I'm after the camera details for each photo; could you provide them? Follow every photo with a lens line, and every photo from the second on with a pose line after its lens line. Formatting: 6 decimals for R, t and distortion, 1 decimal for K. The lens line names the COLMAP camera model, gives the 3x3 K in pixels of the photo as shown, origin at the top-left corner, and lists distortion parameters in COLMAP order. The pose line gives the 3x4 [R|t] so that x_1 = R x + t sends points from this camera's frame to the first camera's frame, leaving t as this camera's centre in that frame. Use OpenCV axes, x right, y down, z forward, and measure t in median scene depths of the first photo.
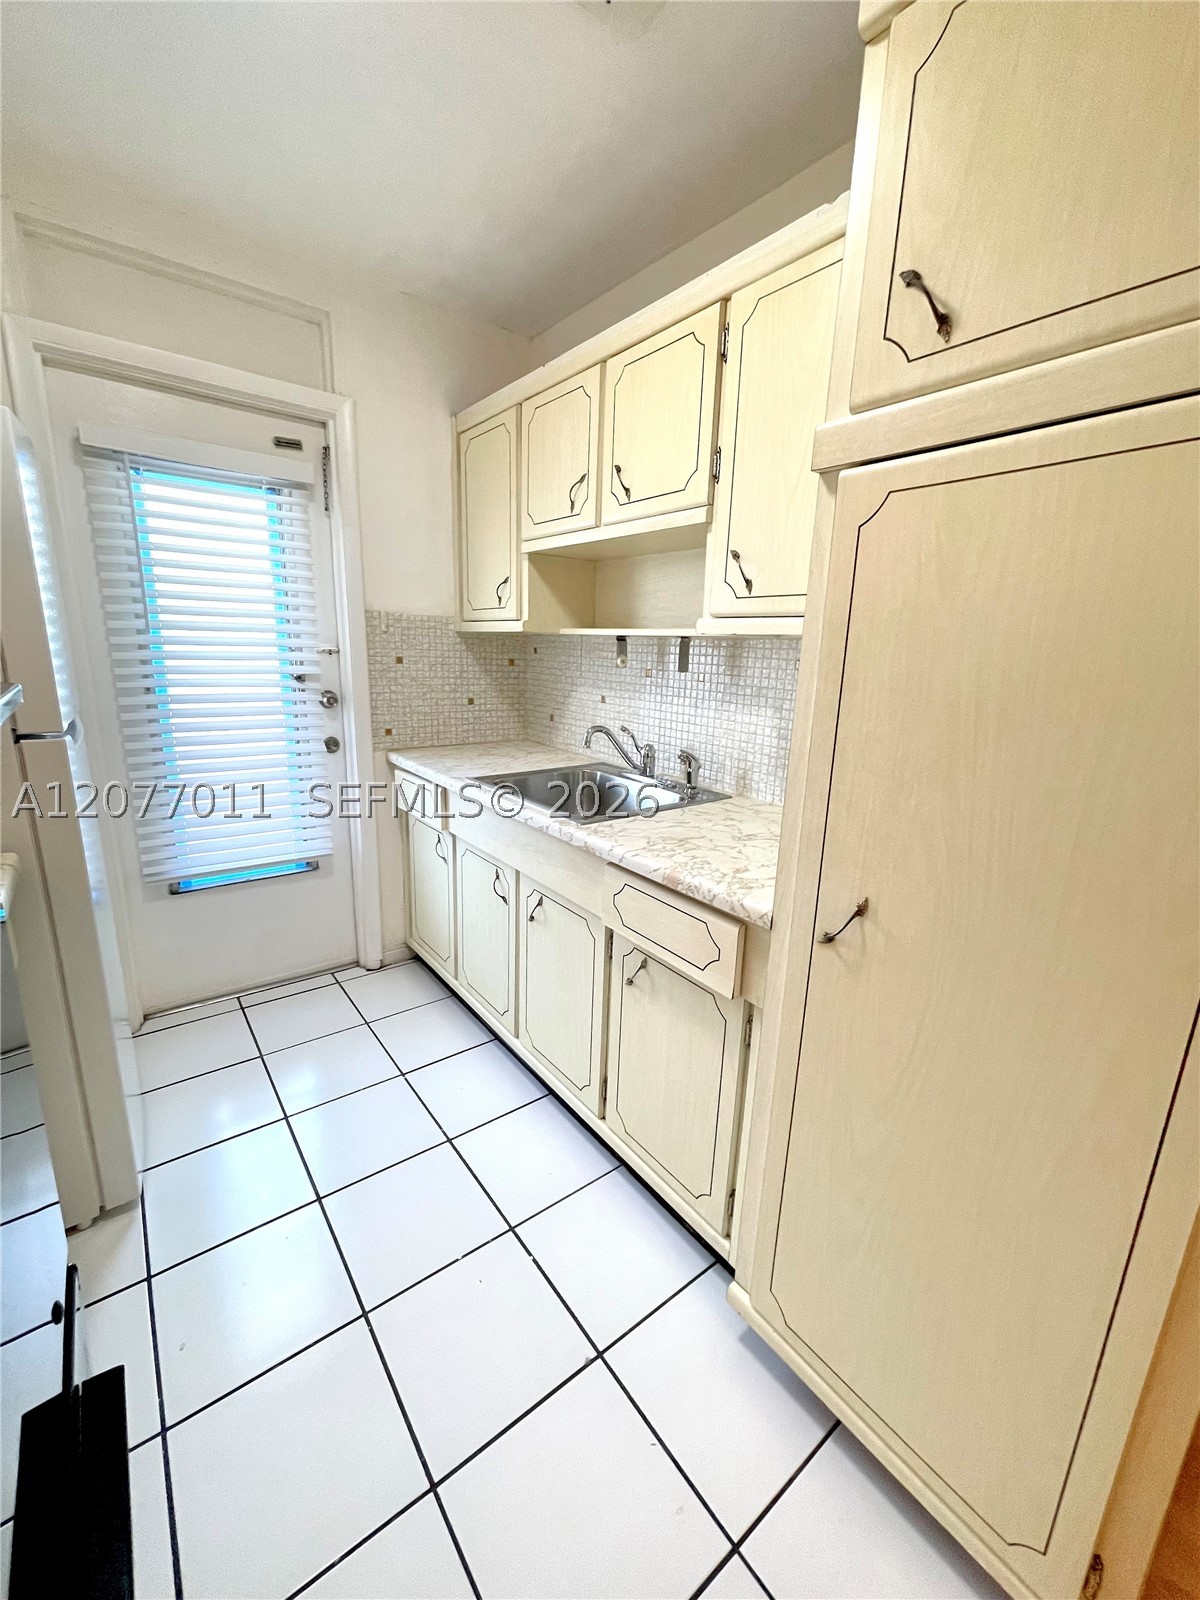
lens RADIAL K [[645.2, 0, 588.9], [0, 645.2, 802.8], [0, 0, 1]] dist [-0.005021, 0.000968]
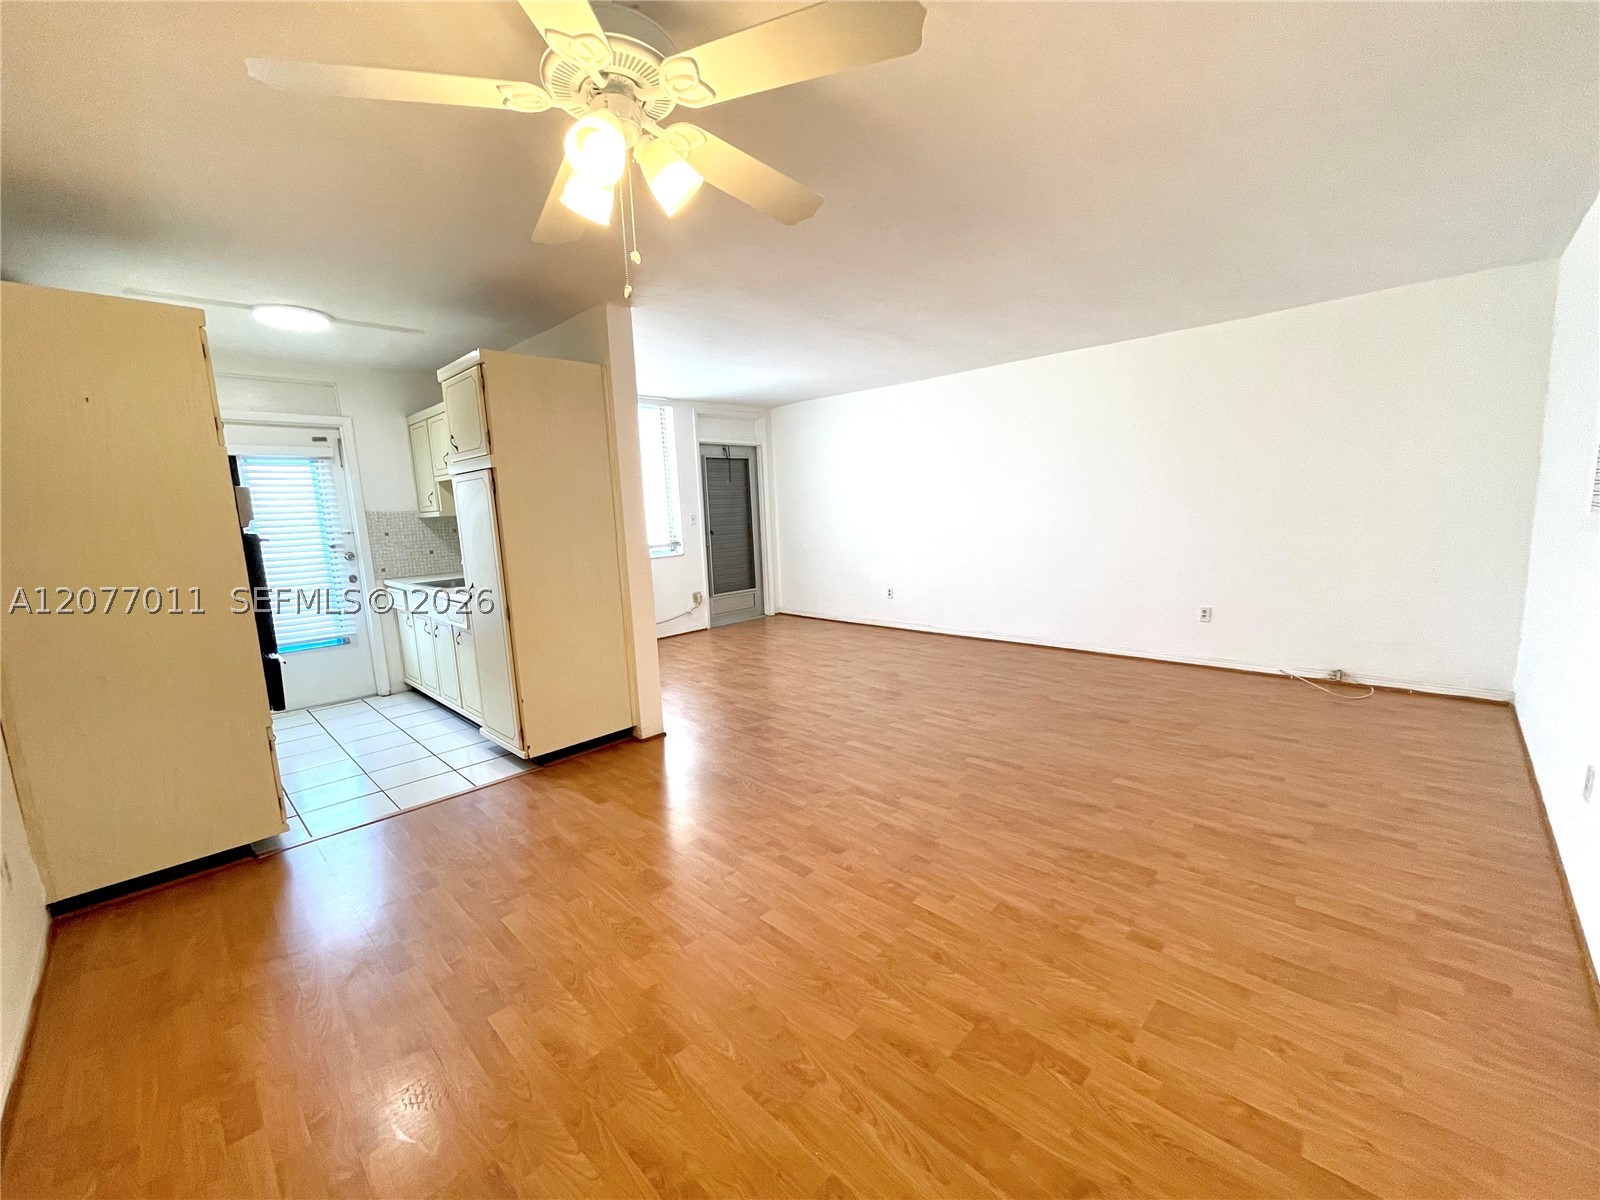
lens RADIAL K [[645.2, 0, 802.3], [0, 645.2, 601.7], [0, 0, 1]] dist [-0.005021, 0.000968]
pose [[0.989312, -0.091133, 0.113829, 0.776522], [0.101182, 0.991156, -0.085860, 0.305645], [-0.104998, 0.096460, 0.989783, -1.160481]]
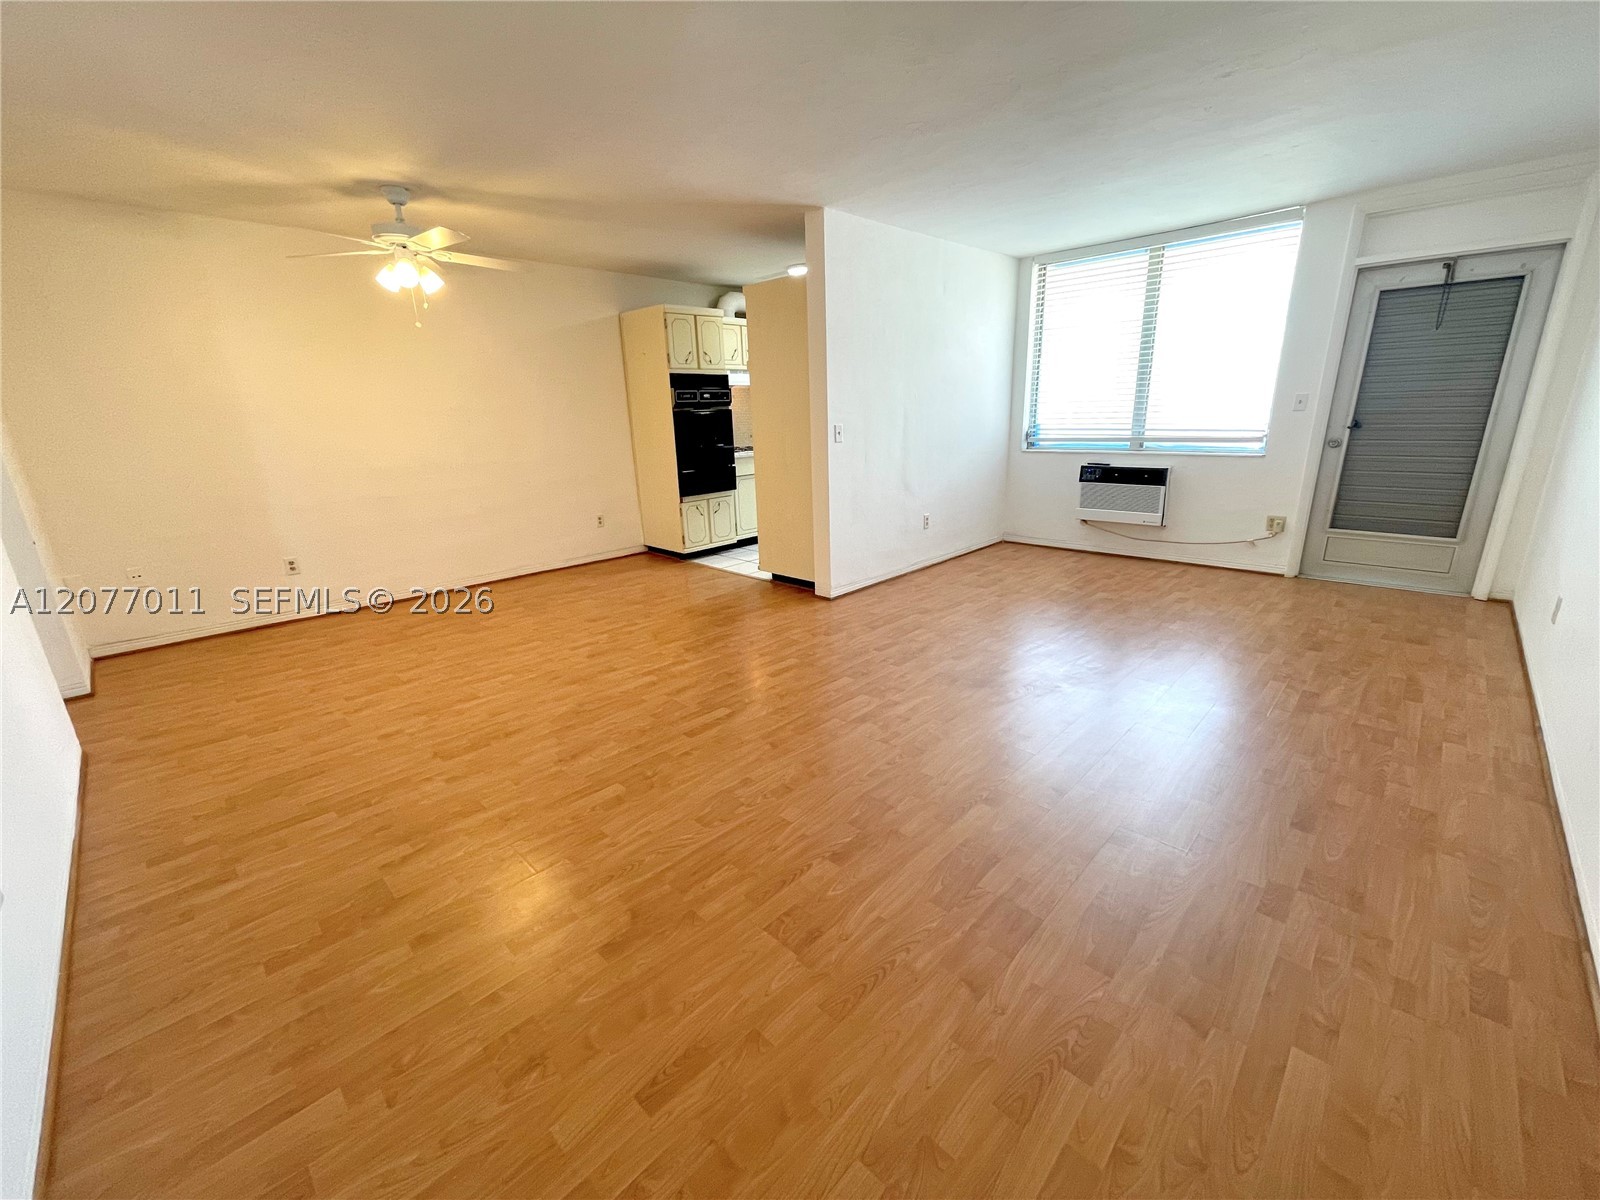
lens RADIAL K [[645.2, 0, 802.9], [0, 645.2, 607.4], [0, 0, 1]] dist [-0.005021, 0.000968]
pose [[0.124398, 0.255266, -0.958835, 2.442433], [-0.201741, 0.952663, 0.227450, 0.061933], [0.971507, 0.165142, 0.170008, 0.152597]]
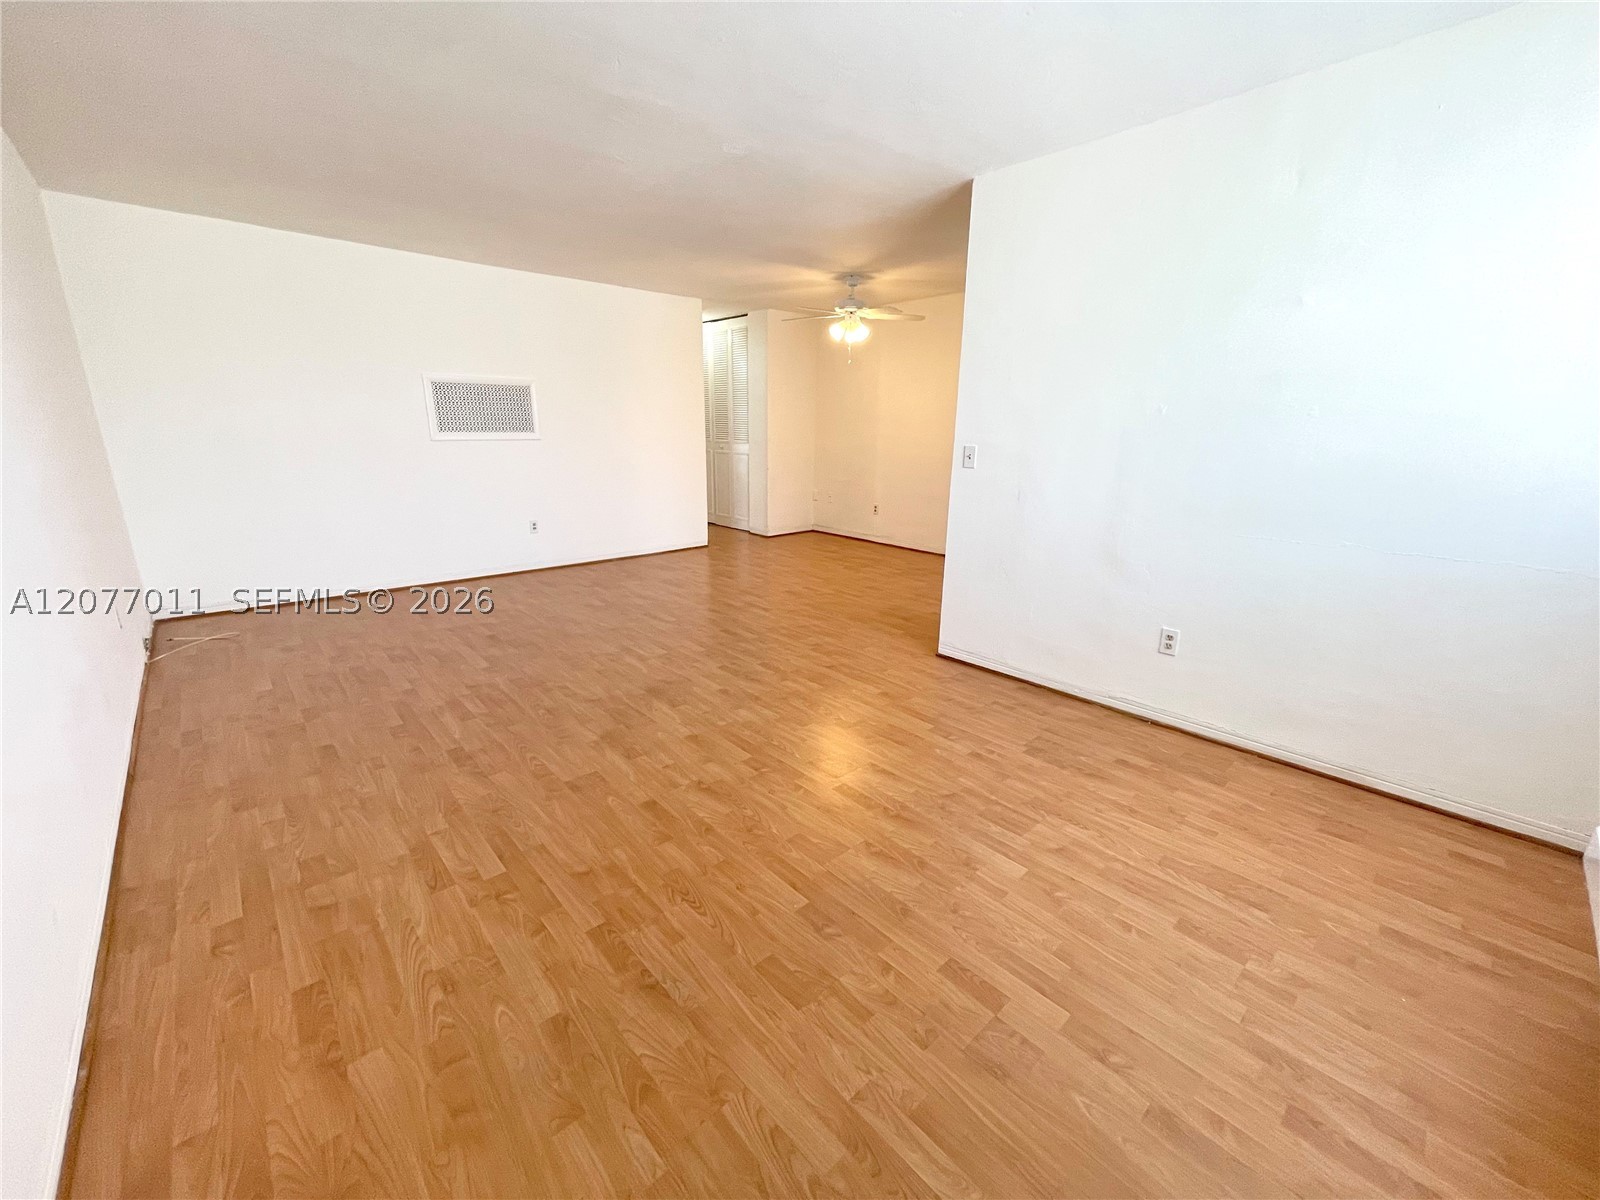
lens RADIAL K [[645.2, 0, 794.1], [0, 645.2, 595.9], [0, 0, 1]] dist [-0.005021, 0.000968]
pose [[-0.997194, -0.027078, -0.069788, 1.054169], [-0.057132, 0.877690, 0.475811, -0.408236], [0.048369, 0.478463, -0.876774, 1.883049]]
